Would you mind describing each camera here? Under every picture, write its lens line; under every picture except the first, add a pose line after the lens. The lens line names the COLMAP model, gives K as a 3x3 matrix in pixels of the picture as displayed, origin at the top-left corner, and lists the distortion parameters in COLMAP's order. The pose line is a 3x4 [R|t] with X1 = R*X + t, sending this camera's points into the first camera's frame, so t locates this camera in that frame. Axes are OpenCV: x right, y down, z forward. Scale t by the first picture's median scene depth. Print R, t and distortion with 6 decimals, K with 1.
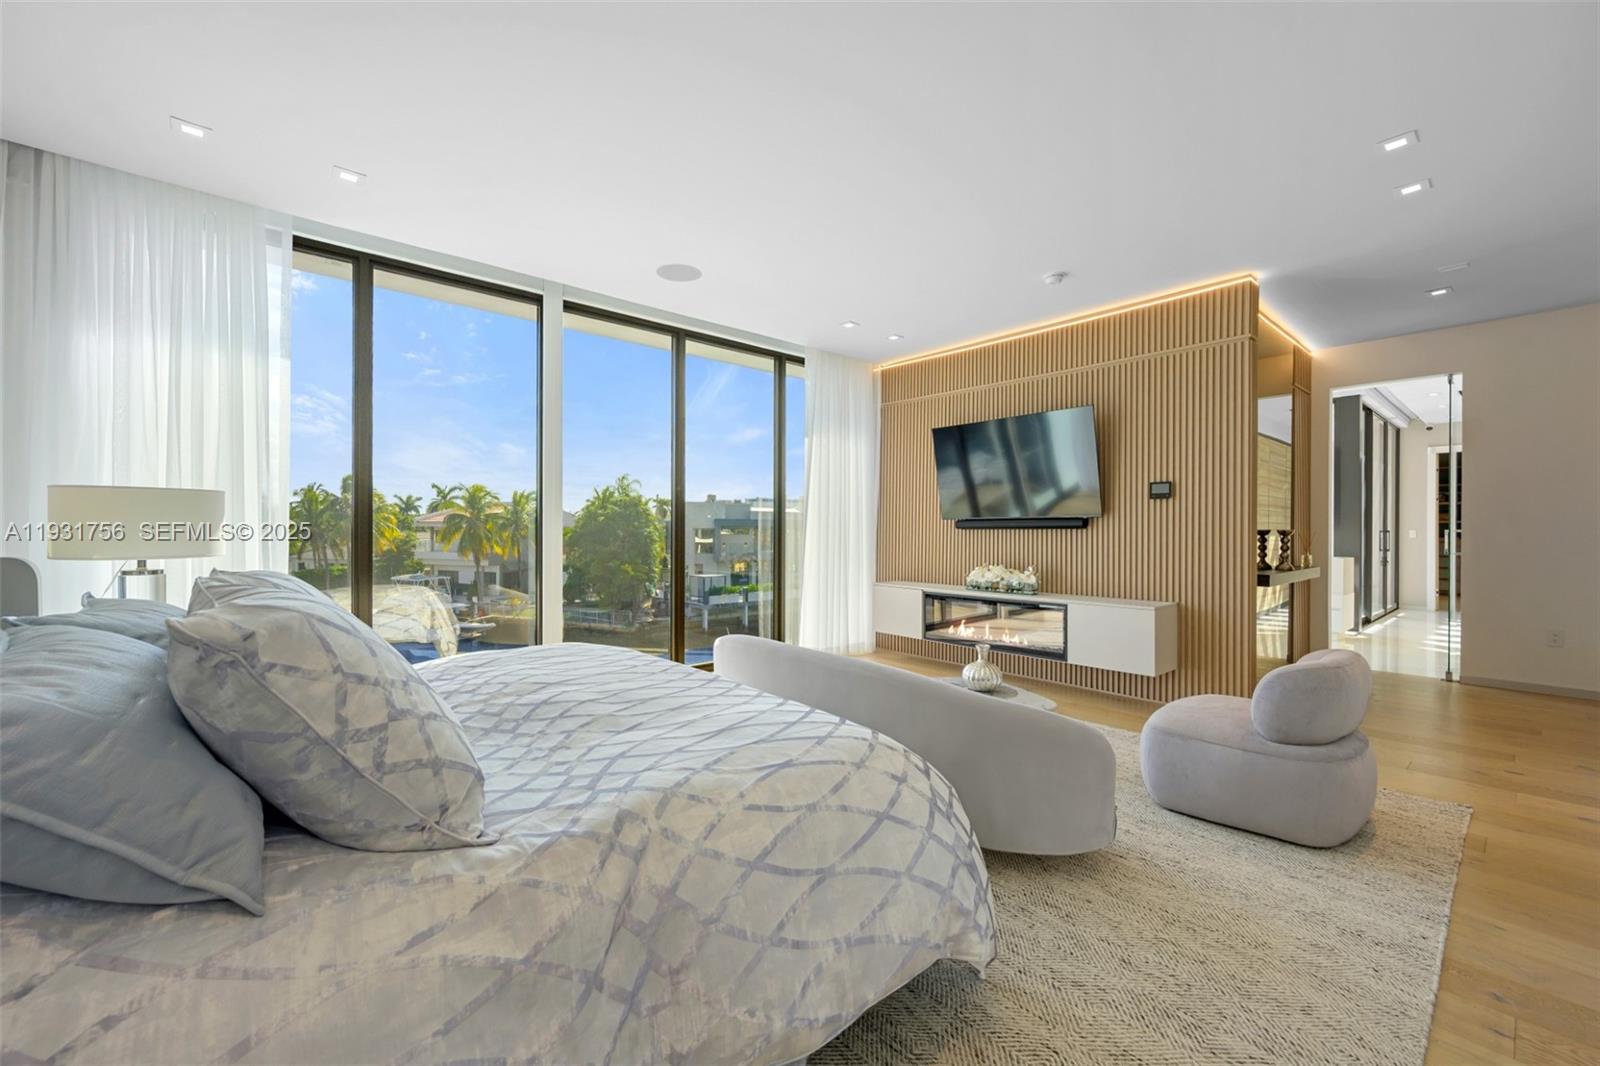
lens RADIAL K [[635.9, 0, 800.0], [0, 635.9, 533.0], [0, 0, 1]] dist [0.000704, 0.000057]
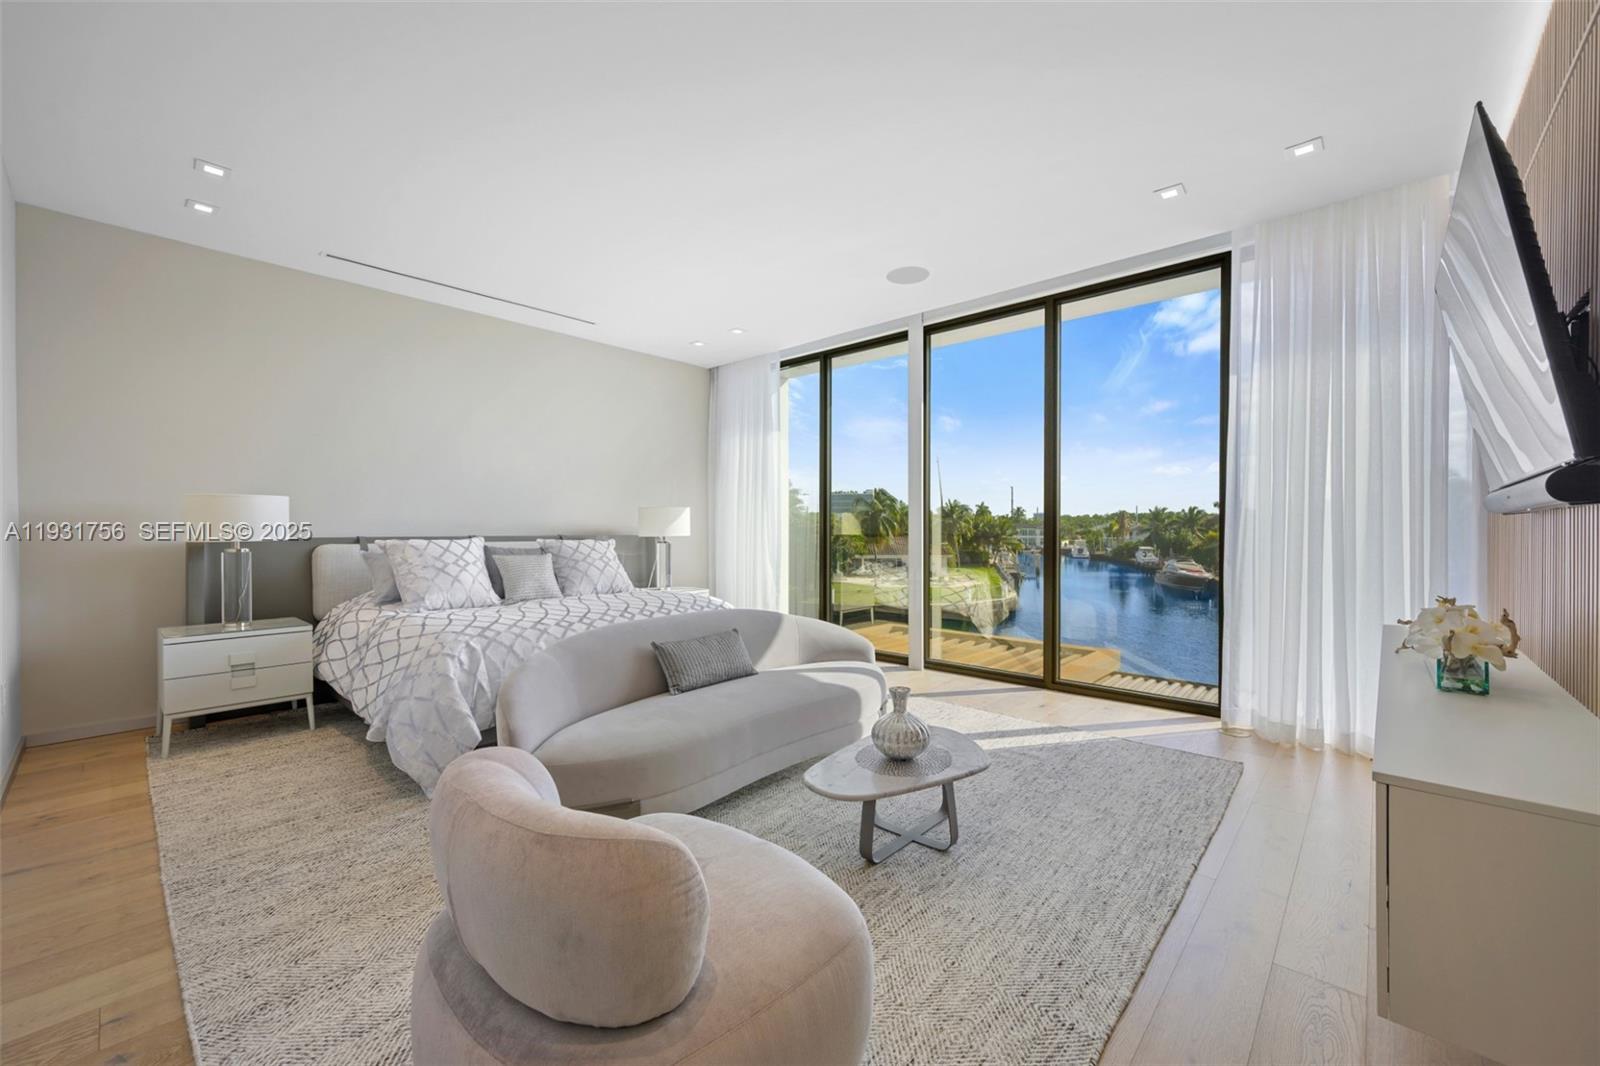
lens RADIAL K [[635.9, 0, 800.0], [0, 635.9, 533.0], [0, 0, 1]] dist [0.000704, 0.000057]
pose [[0.115651, 0.000145, -0.993290, 1.042024], [-0.014798, 0.999889, -0.001577, 0.016127], [0.993180, 0.014881, 0.115641, 0.914012]]
